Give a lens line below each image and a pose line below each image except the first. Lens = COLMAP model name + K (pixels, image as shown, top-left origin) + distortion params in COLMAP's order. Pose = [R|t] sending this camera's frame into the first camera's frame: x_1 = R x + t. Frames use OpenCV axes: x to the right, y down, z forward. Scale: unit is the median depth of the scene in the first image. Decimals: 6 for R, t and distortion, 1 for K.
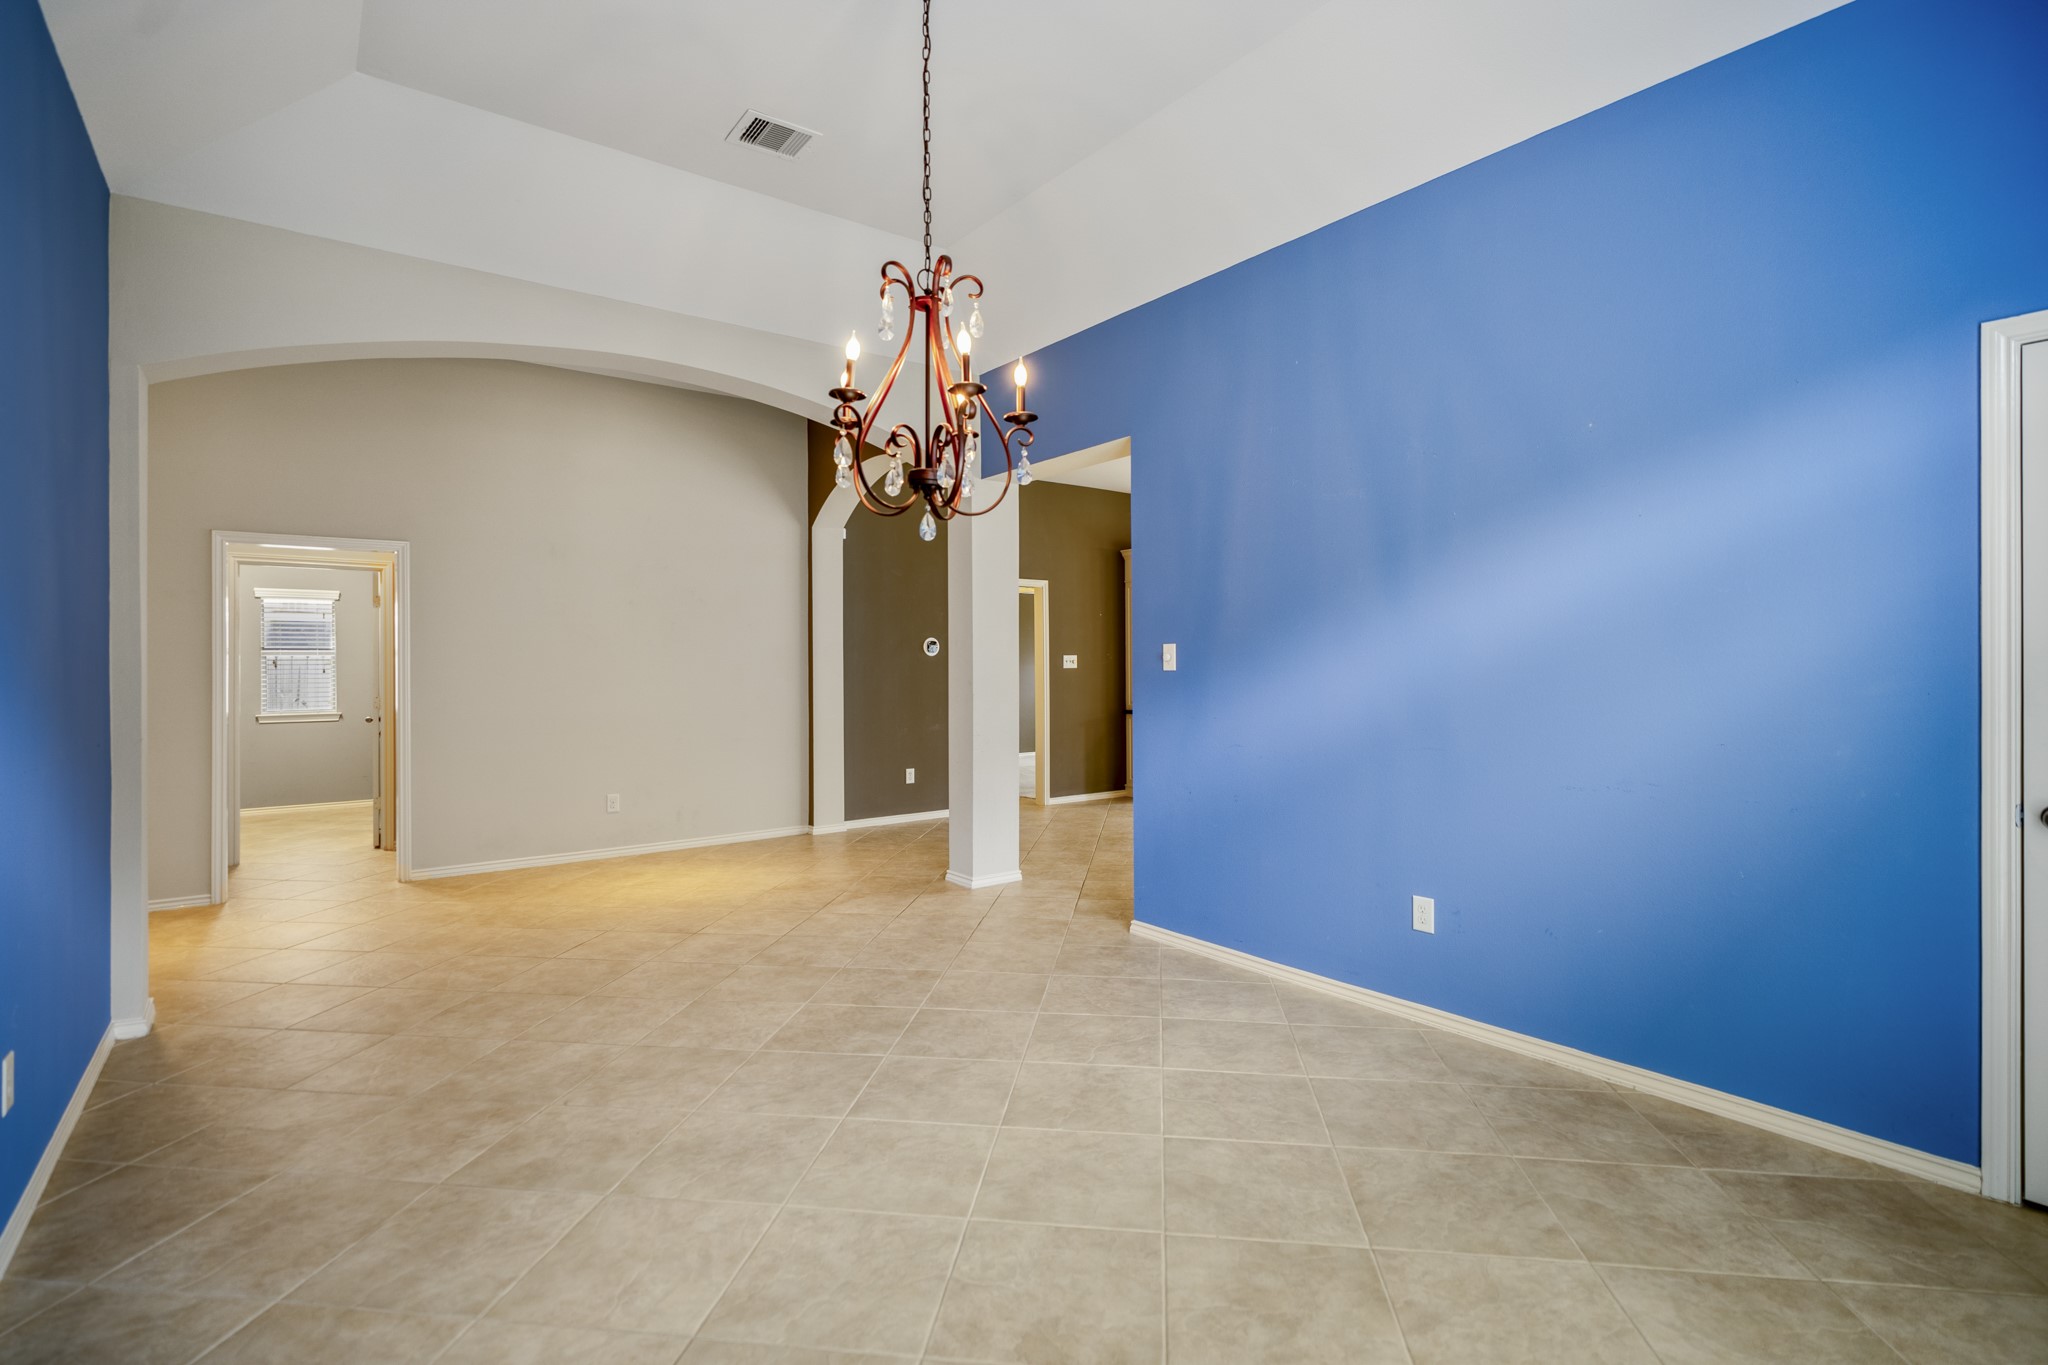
lens RADIAL K [[969.6, 0, 1022.9], [0, 969.6, 675.2], [0, 0, 1]] dist [-0.002112, 0.000578]
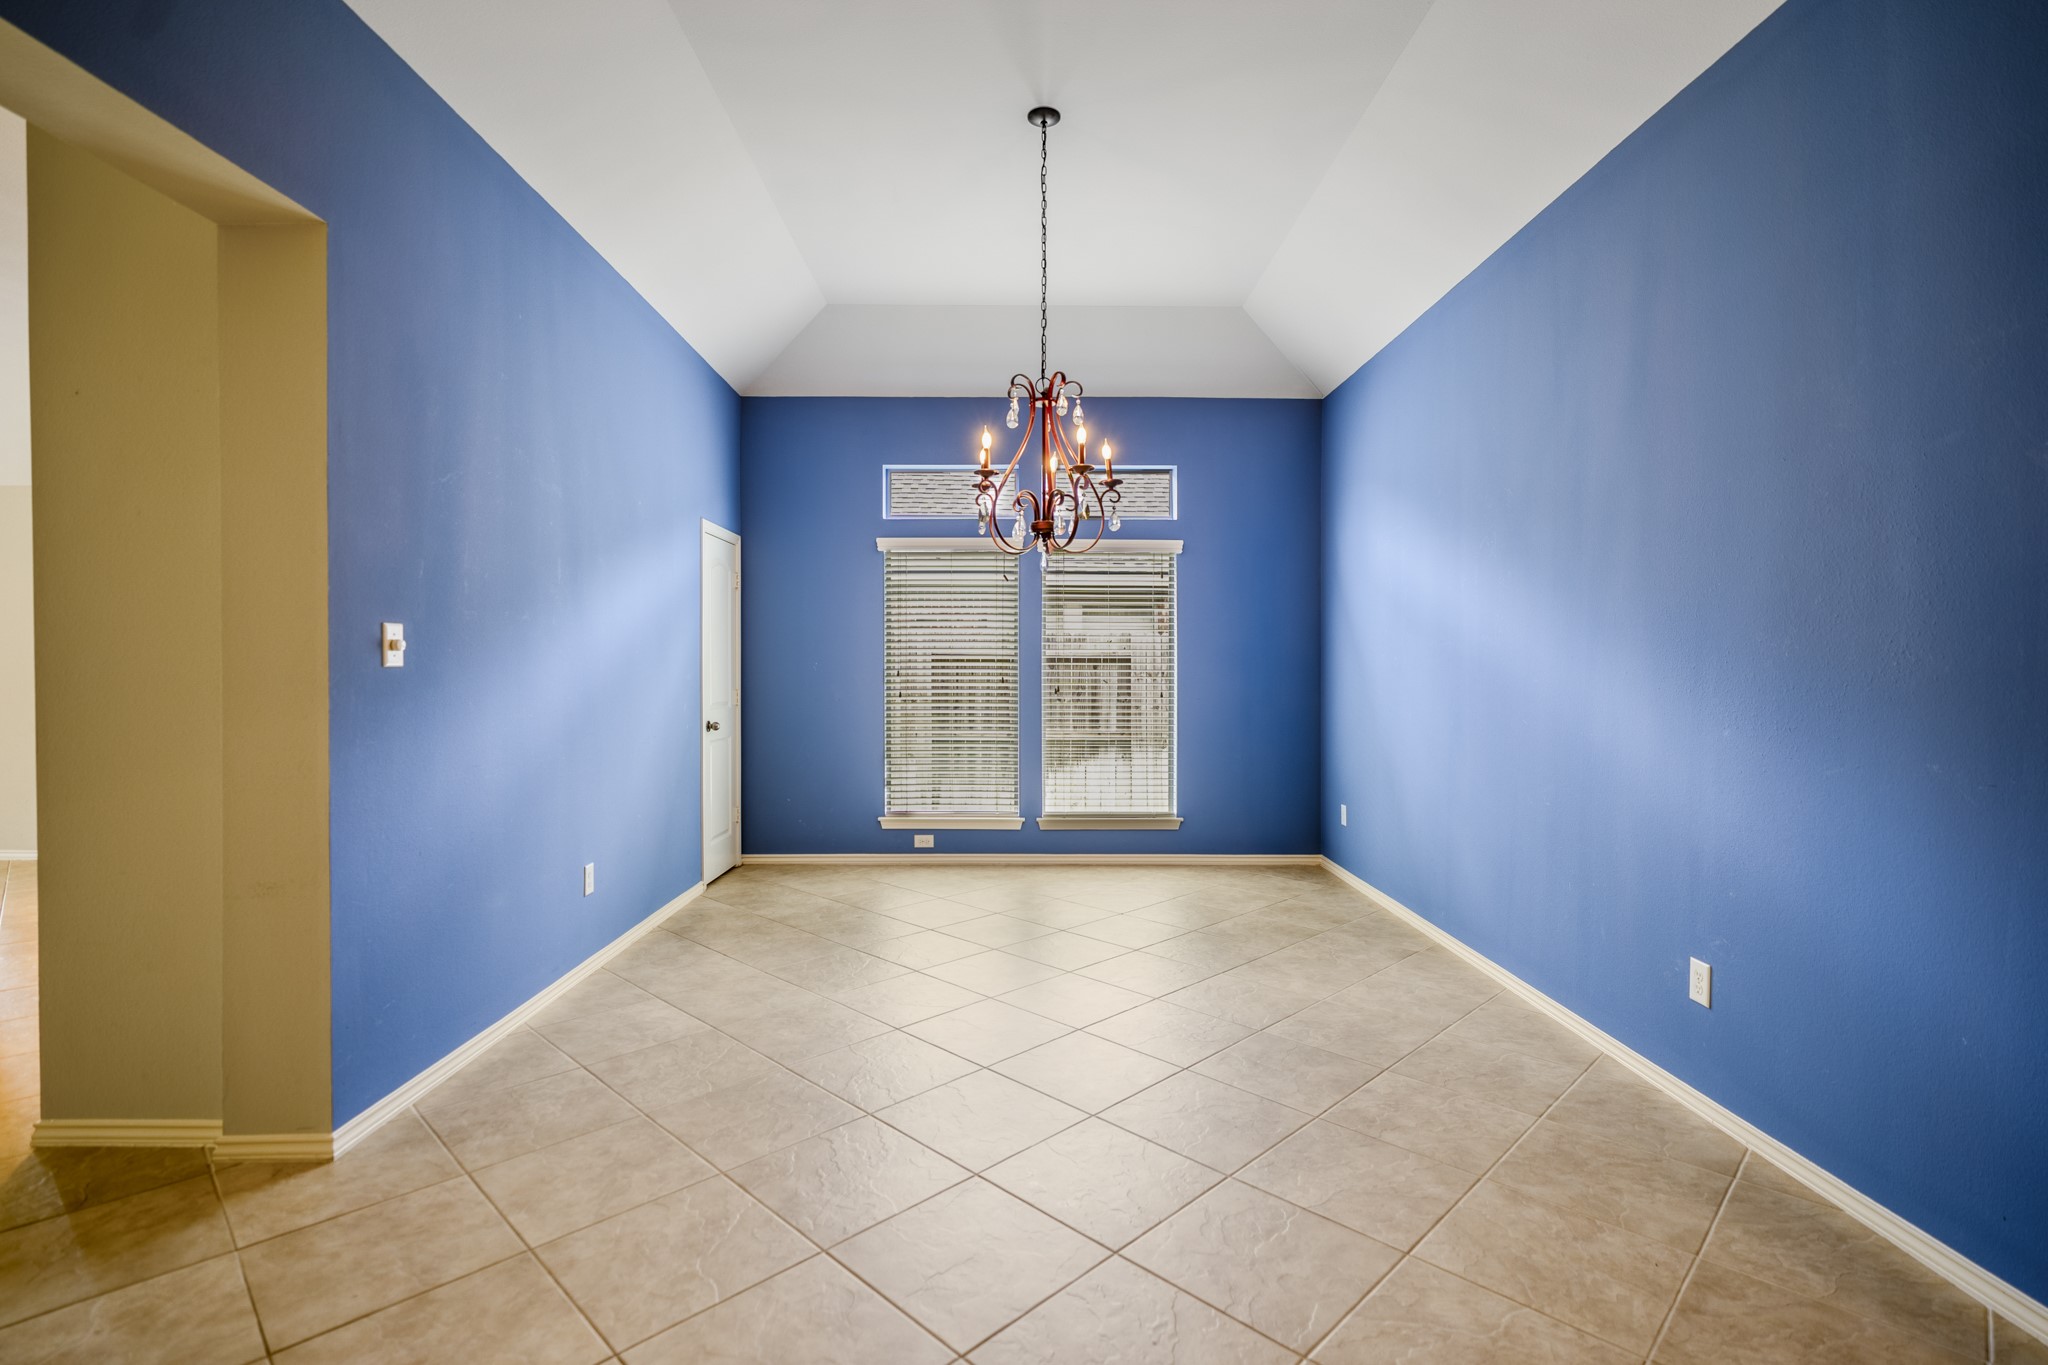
lens RADIAL K [[969.6, 0, 1023.3], [0, 969.6, 675.7], [0, 0, 1]] dist [-0.002112, 0.000578]
pose [[-0.803089, -0.003767, 0.595847, -0.667610], [0.004637, 0.999910, 0.012571, -0.006847], [-0.595840, 0.012858, -0.803000, 1.570794]]
